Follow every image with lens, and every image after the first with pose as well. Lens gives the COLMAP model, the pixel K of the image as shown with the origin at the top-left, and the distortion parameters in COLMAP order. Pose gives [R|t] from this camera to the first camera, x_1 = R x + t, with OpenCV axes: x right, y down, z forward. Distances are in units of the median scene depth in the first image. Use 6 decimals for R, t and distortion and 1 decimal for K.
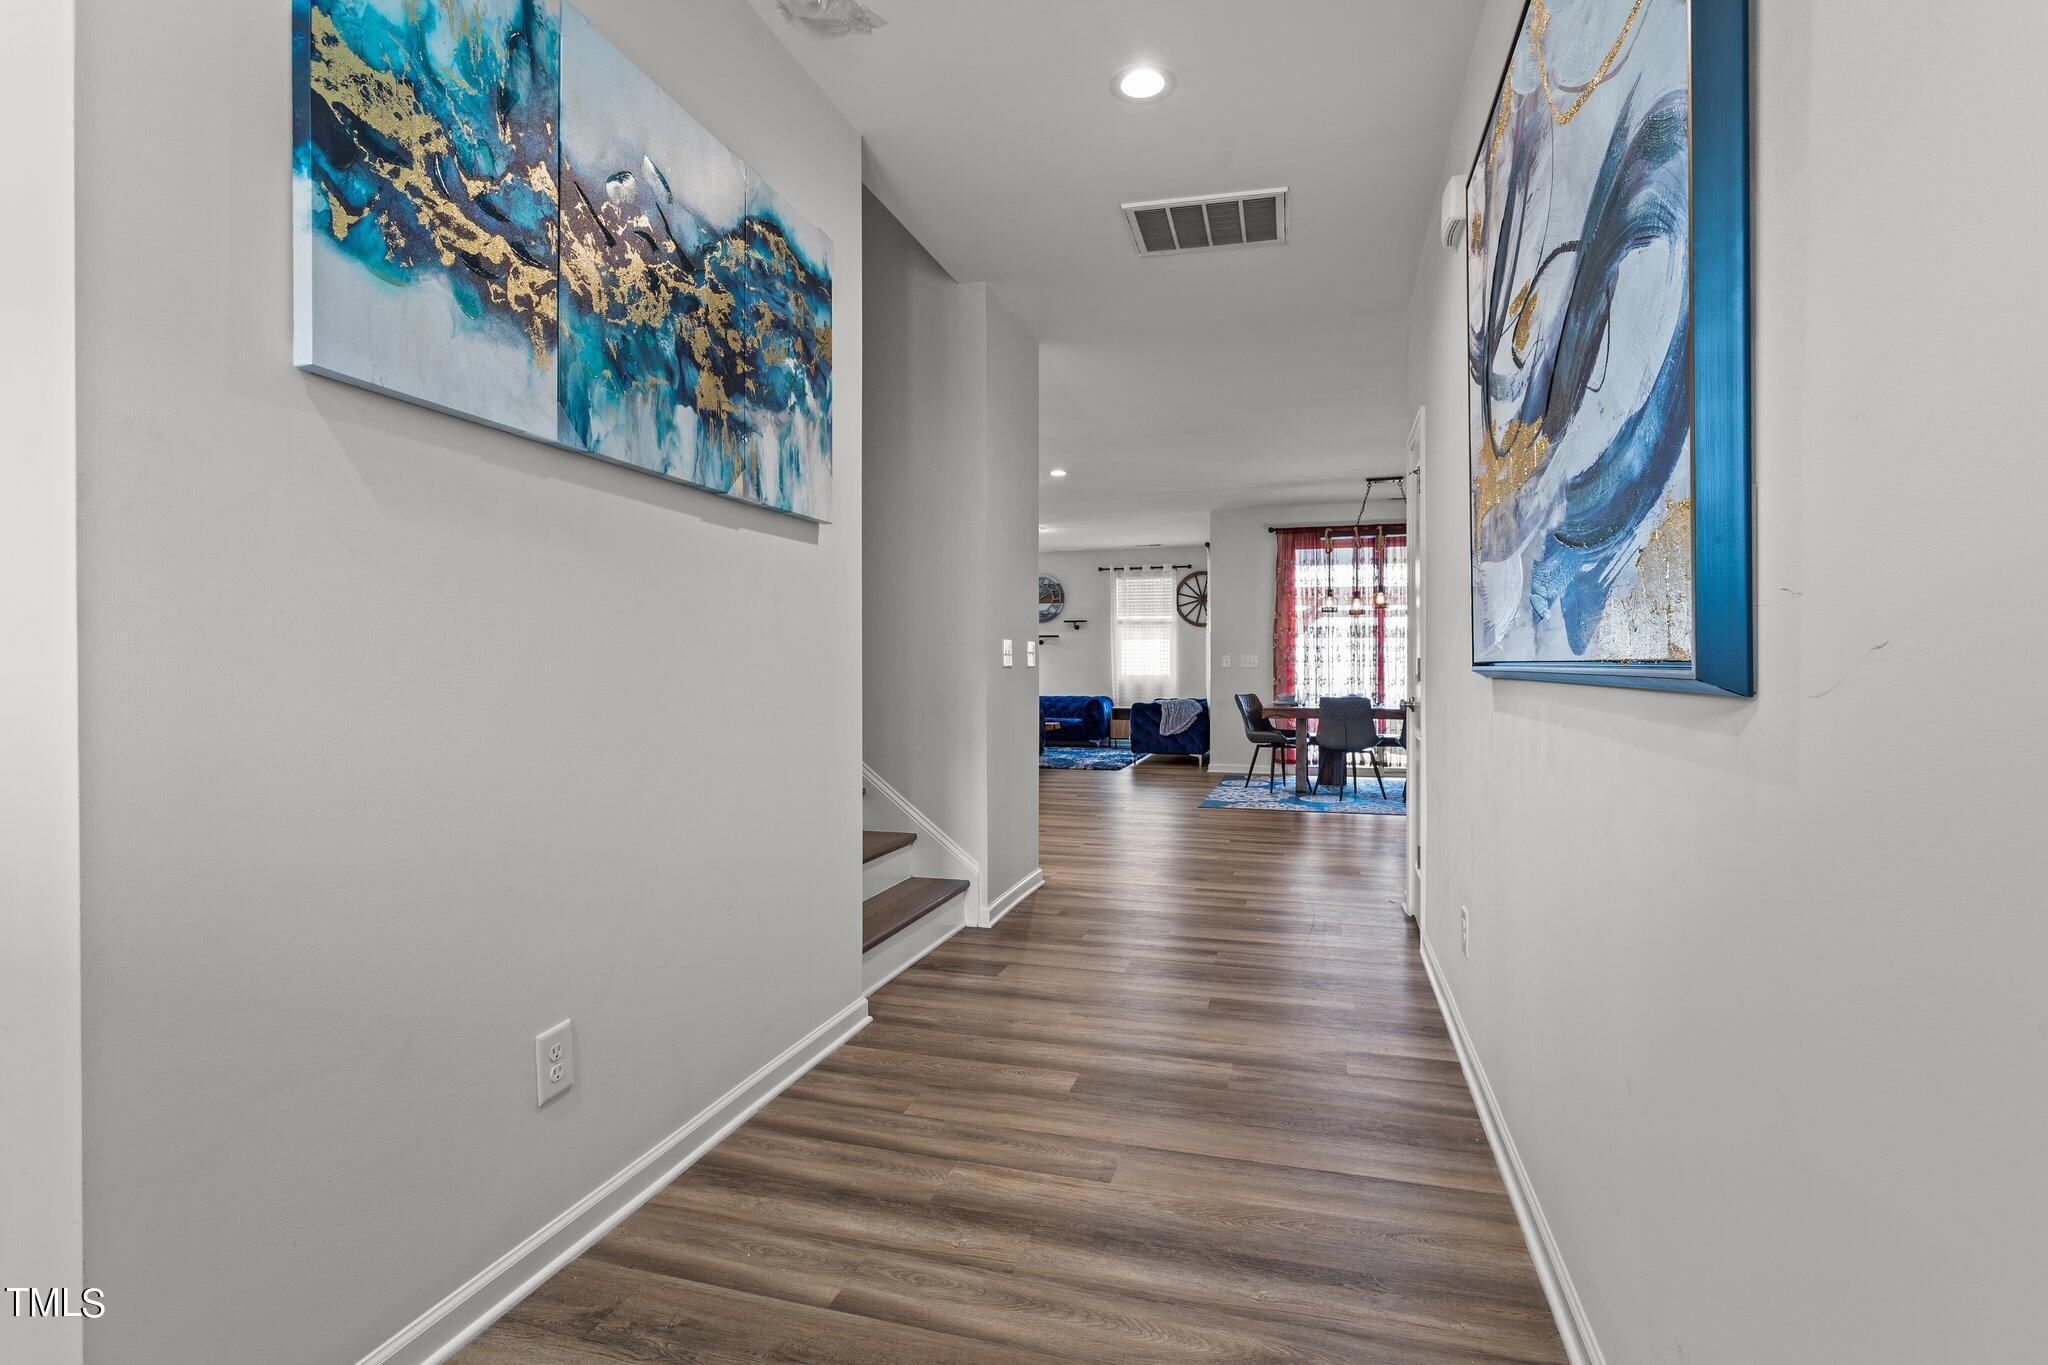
lens RADIAL K [[1004.4, 0, 1024.0], [0, 1004.4, 682.5], [0, 0, 1]] dist [-0.000659, 0.000111]
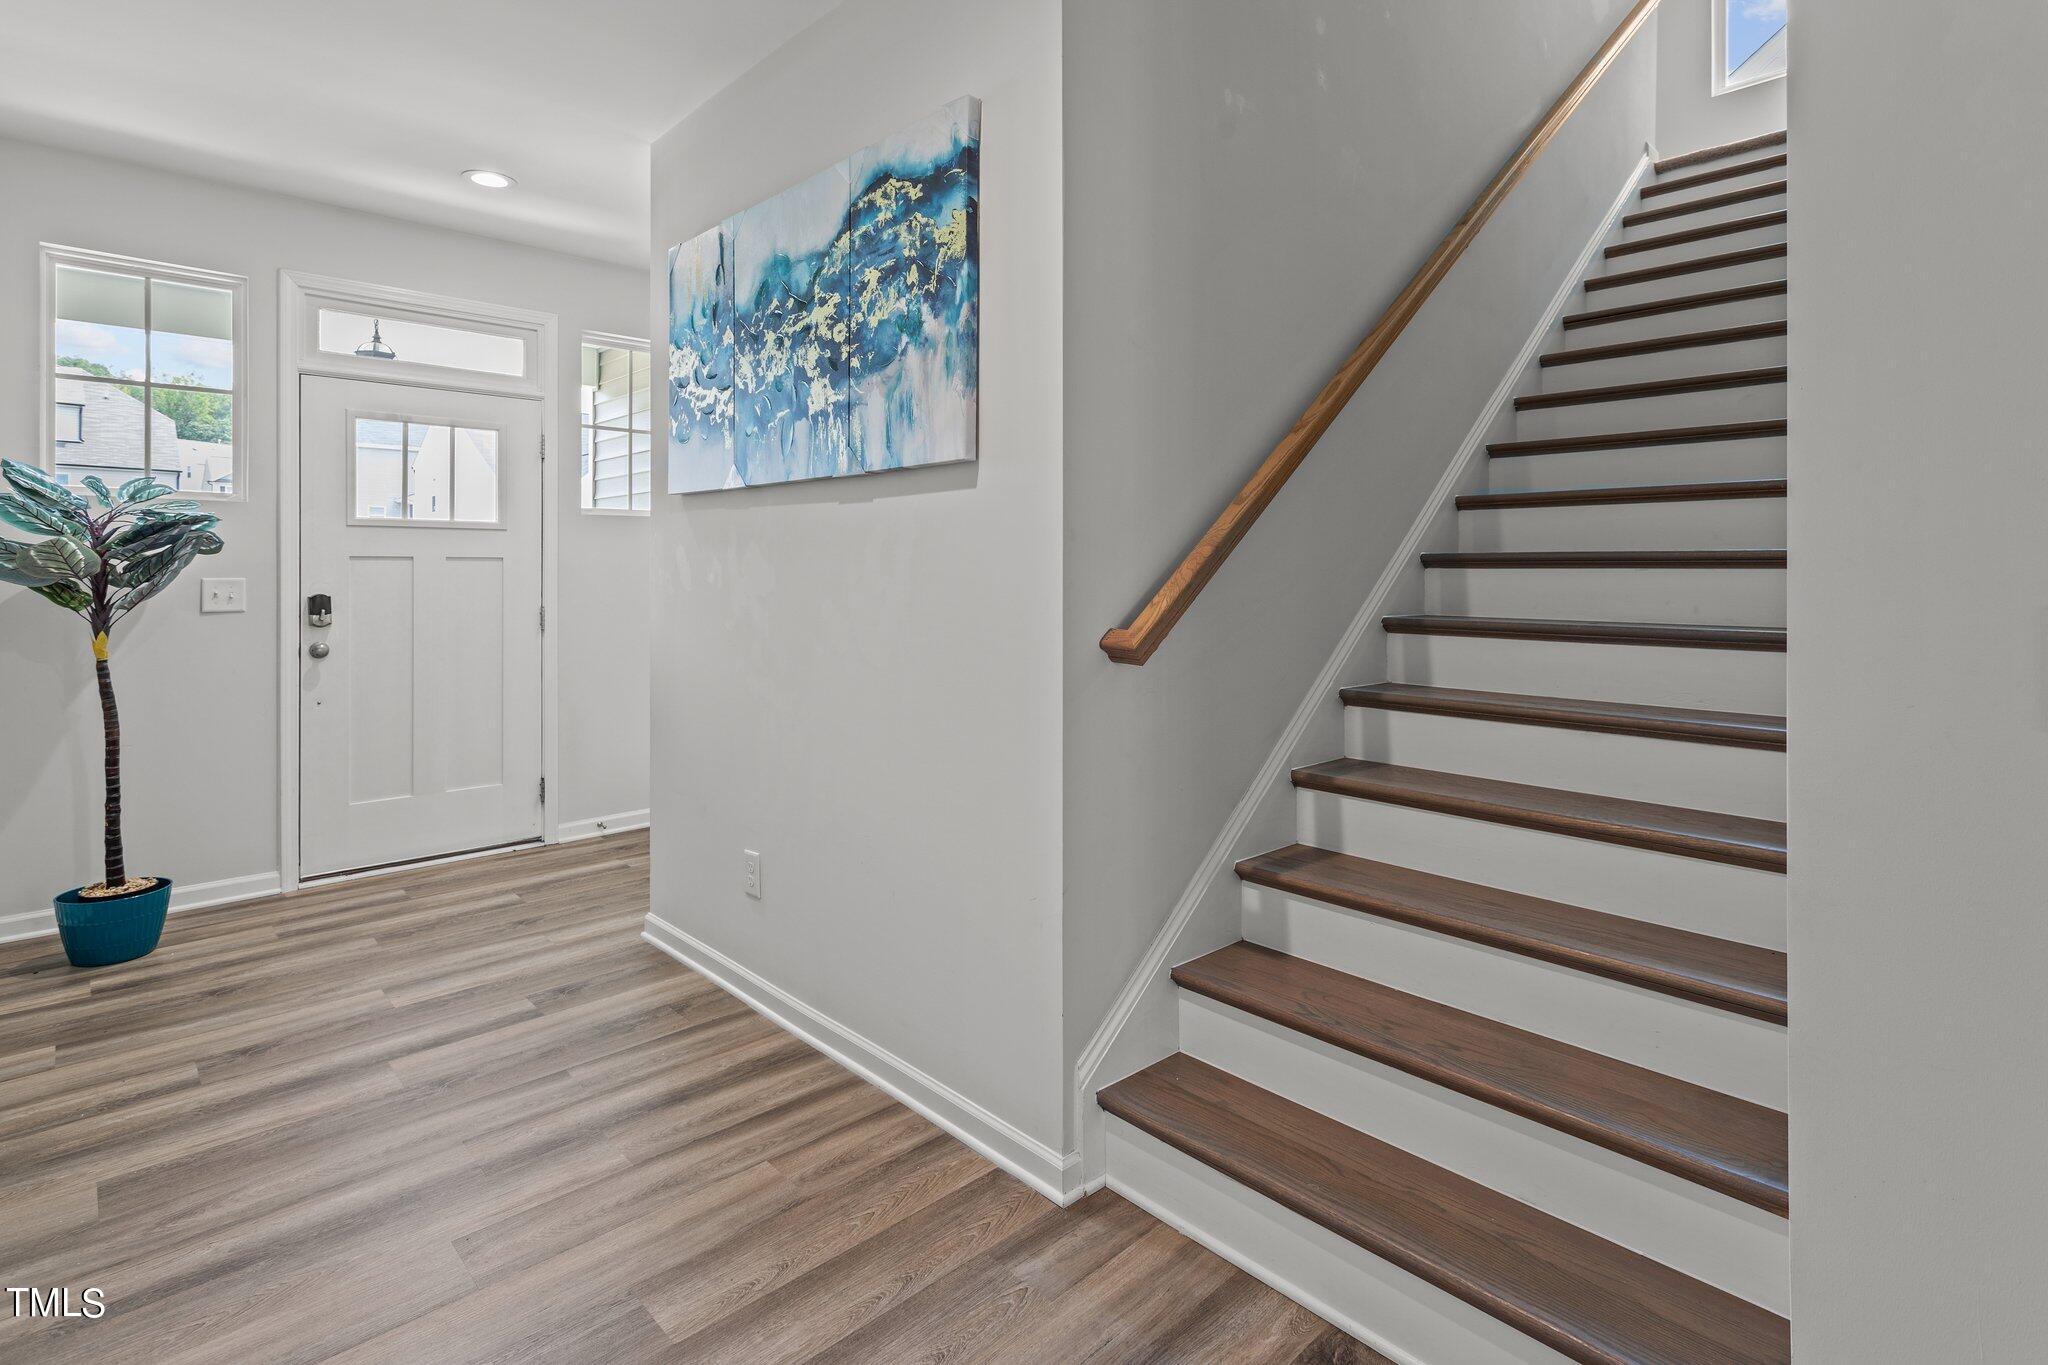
lens RADIAL K [[997.6, 0, 1024.1], [0, 997.6, 571.7], [0, 0, 1]] dist [0.000629, 0.000299]
pose [[-0.503652, -0.000571, -0.863906, 0.534368], [-0.013665, 0.999880, 0.007305, -0.091723], [0.863799, 0.015484, -0.503599, 1.692729]]
